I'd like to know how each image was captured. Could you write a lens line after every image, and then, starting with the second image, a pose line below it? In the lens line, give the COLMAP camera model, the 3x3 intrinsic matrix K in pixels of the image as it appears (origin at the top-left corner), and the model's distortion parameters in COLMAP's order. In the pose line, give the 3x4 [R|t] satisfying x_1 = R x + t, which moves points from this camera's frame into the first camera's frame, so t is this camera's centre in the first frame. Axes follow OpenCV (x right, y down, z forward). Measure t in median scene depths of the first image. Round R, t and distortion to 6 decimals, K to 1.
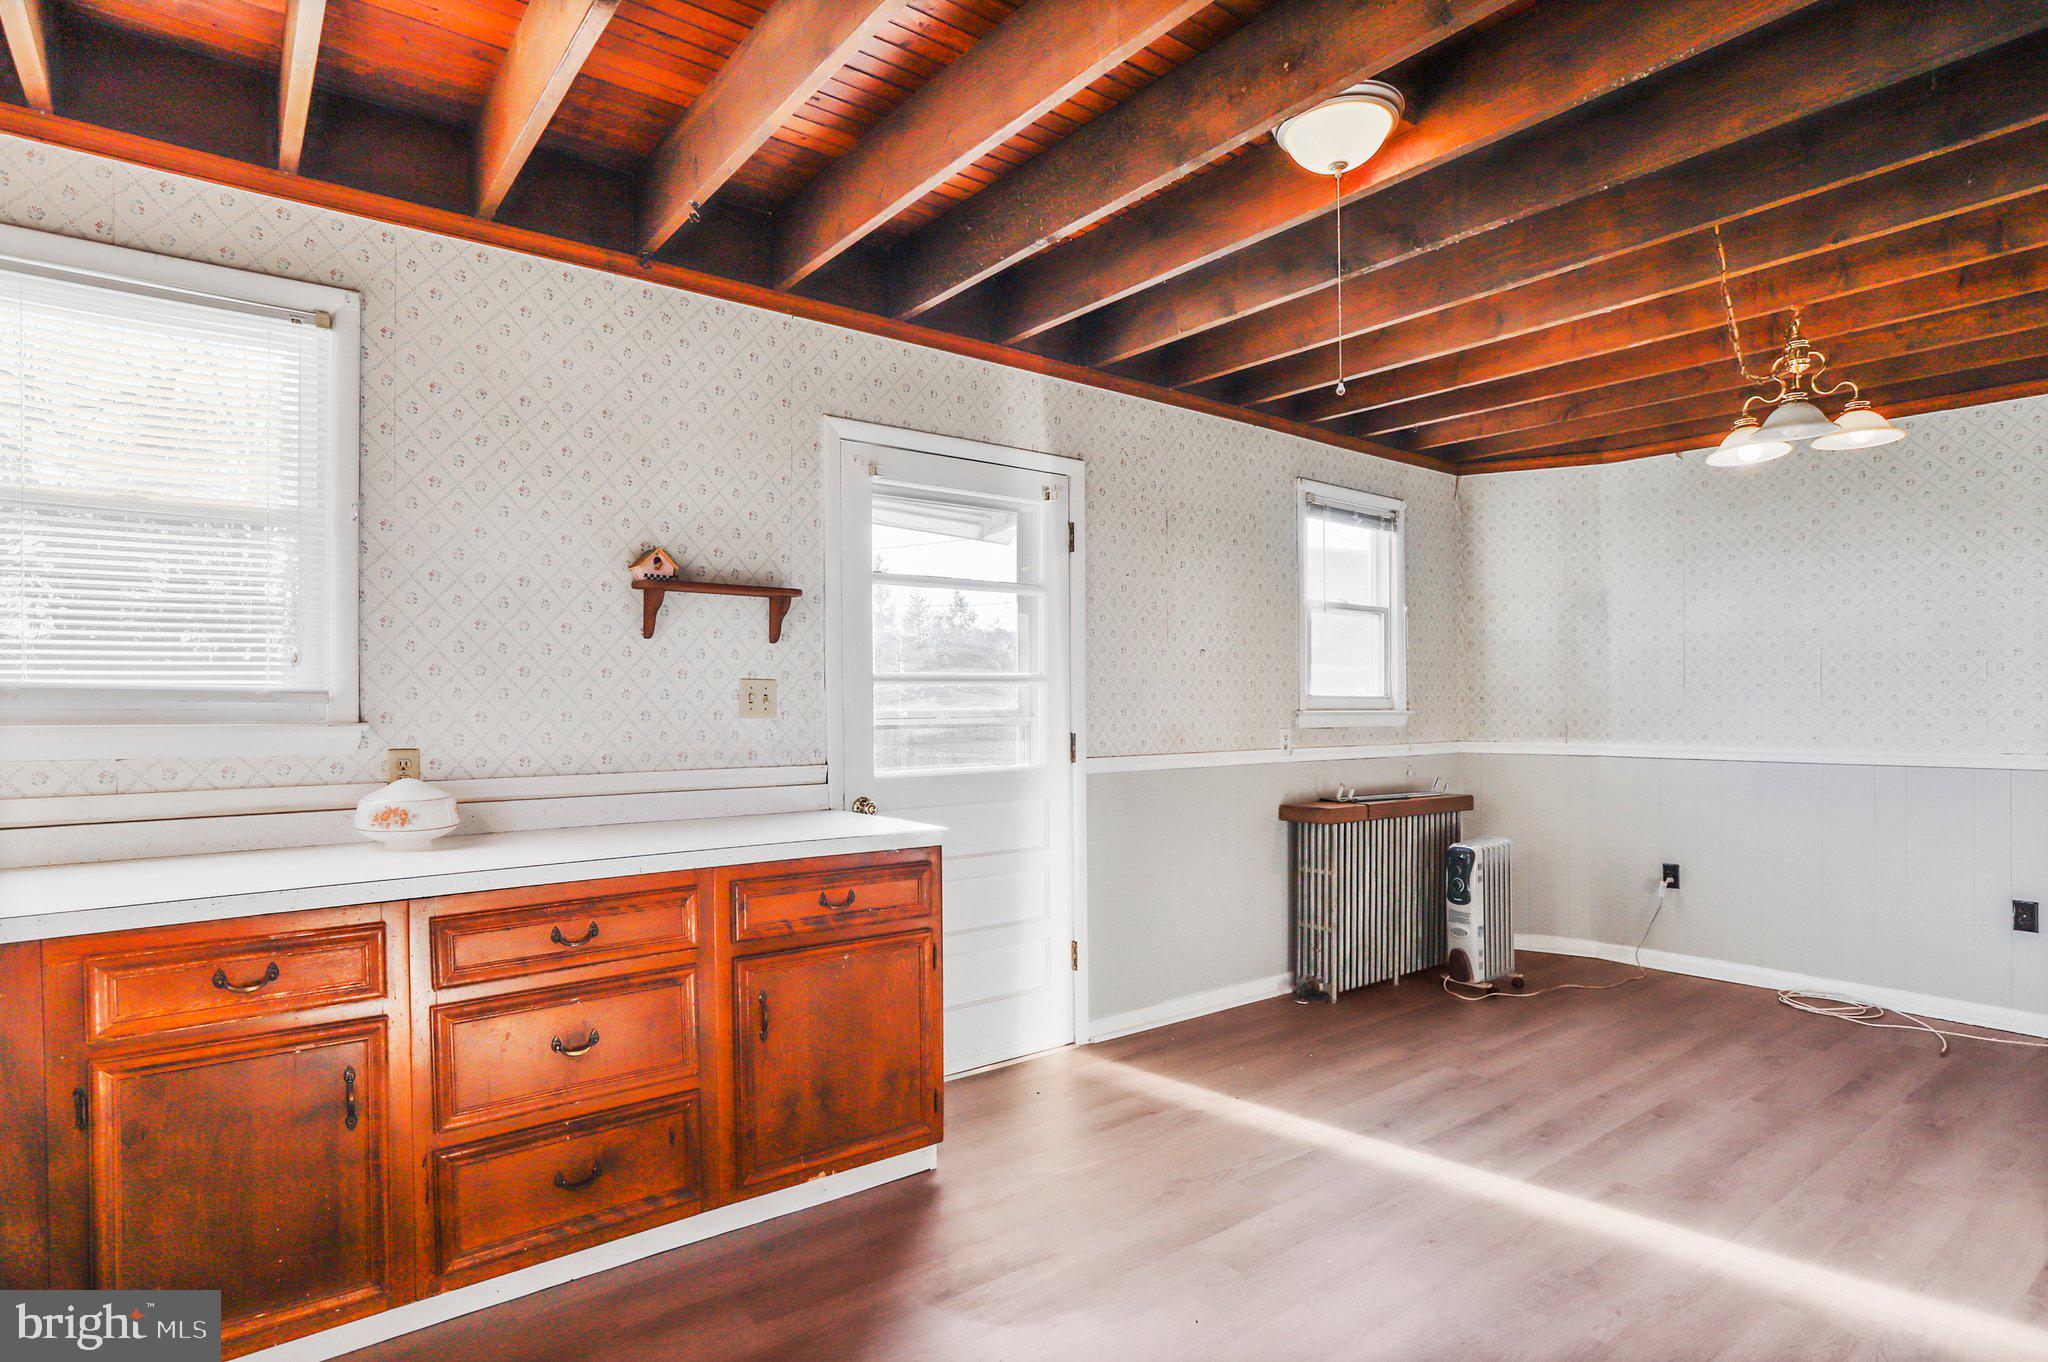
lens RADIAL K [[1052.7, 0, 961.6], [0, 1052.7, 699.3], [0, 0, 1]] dist [-0.036082, 0.004929]
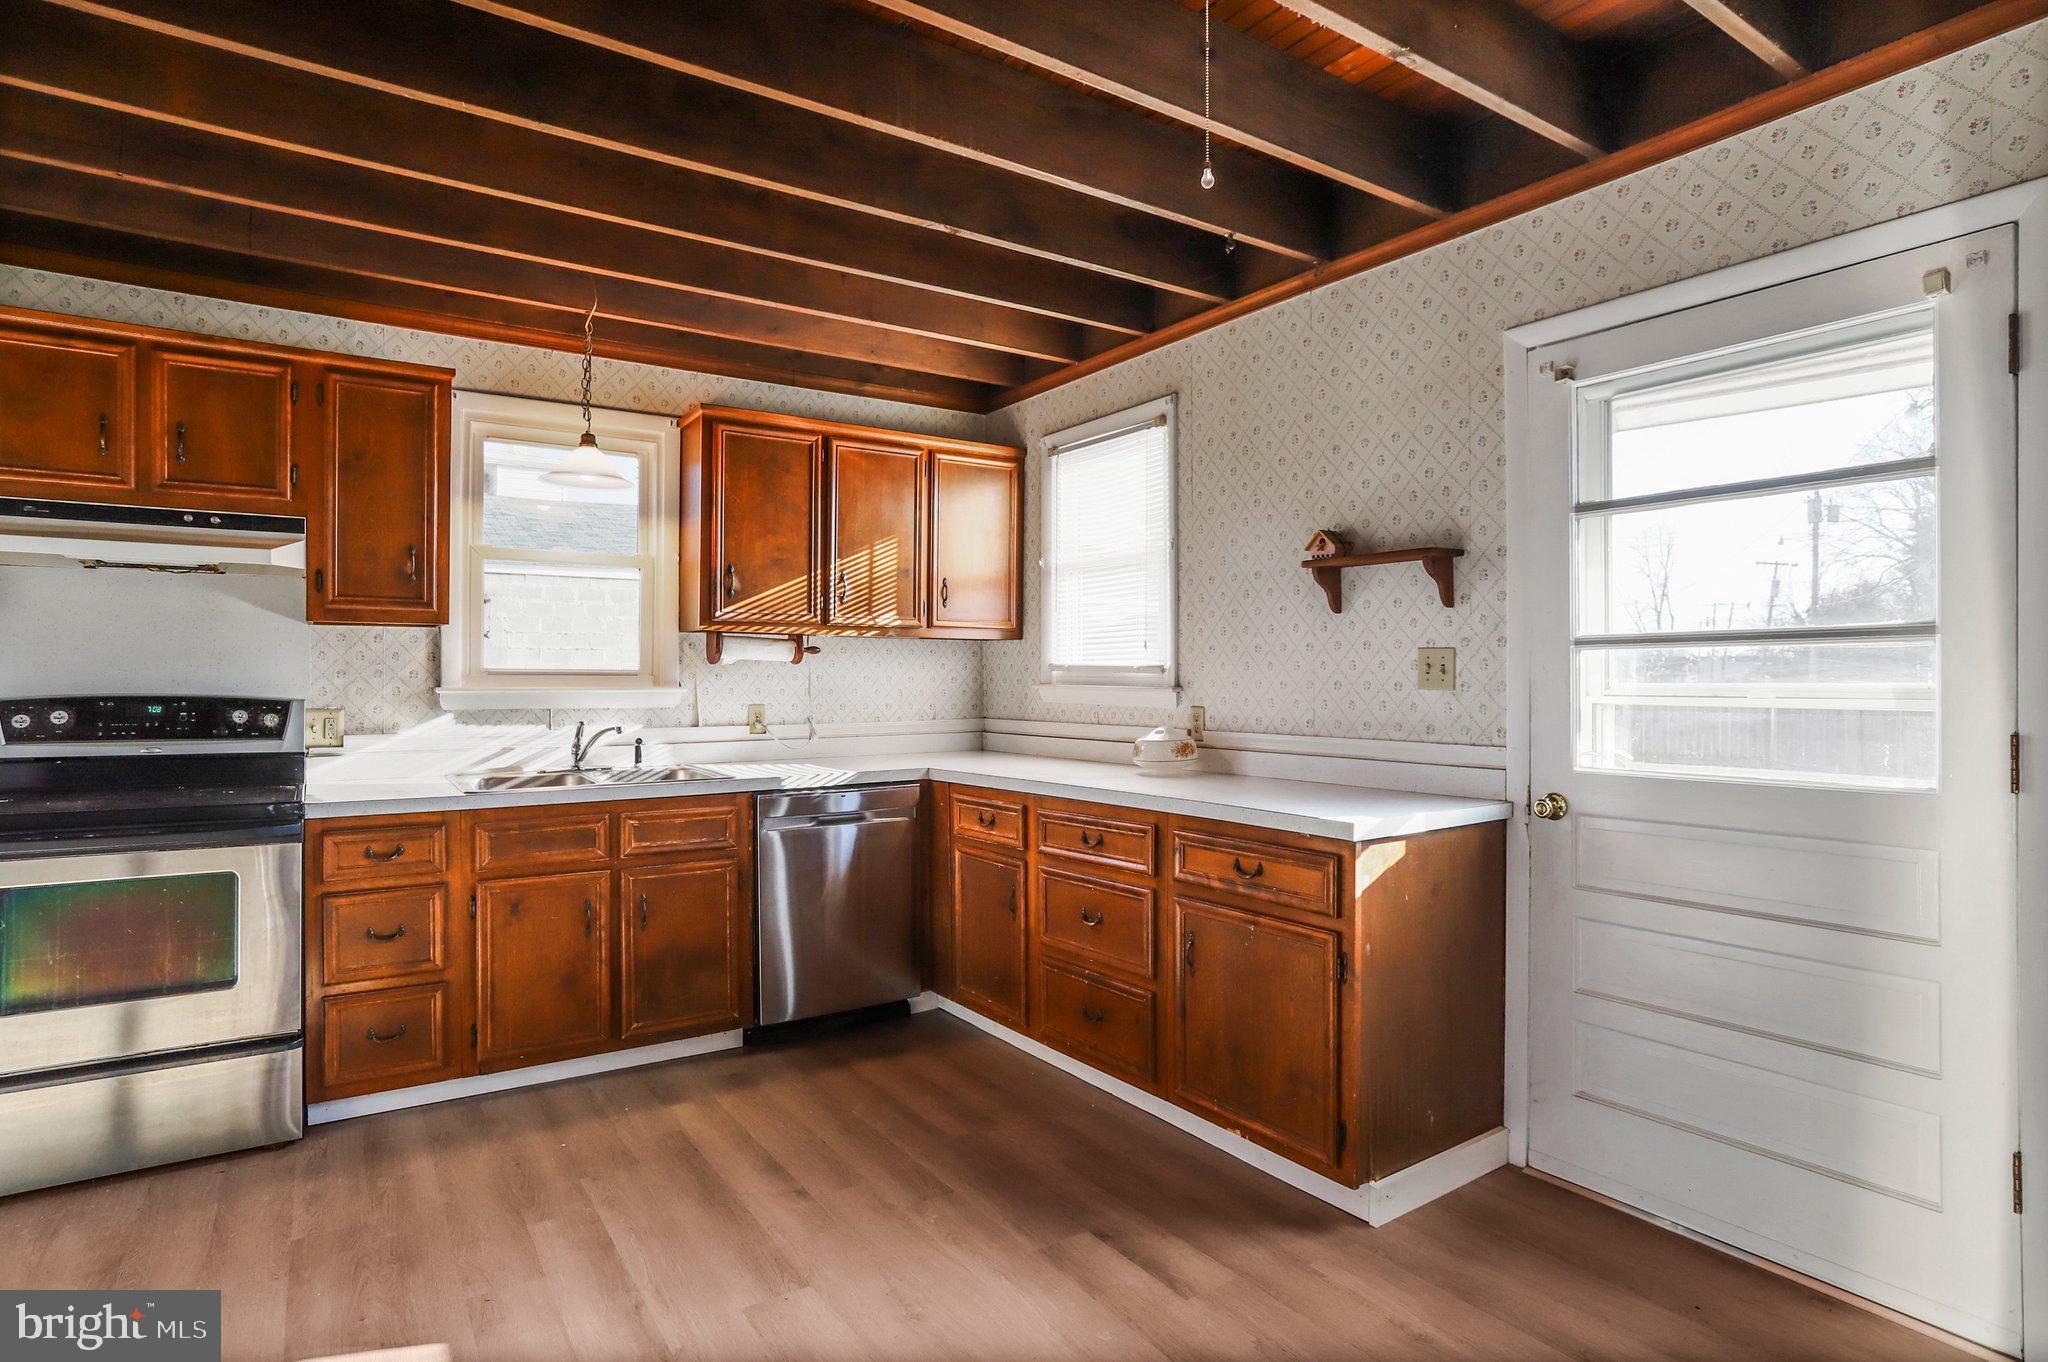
lens RADIAL K [[1052.7, 0, 1080.8], [0, 1052.7, 677.5], [0, 0, 1]] dist [-0.036082, 0.004929]
pose [[0.015400, 0.004714, -0.999870, 0.723017], [0.005129, 0.999975, 0.004794, 0.000936], [0.999868, -0.005202, 0.015376, 0.674163]]
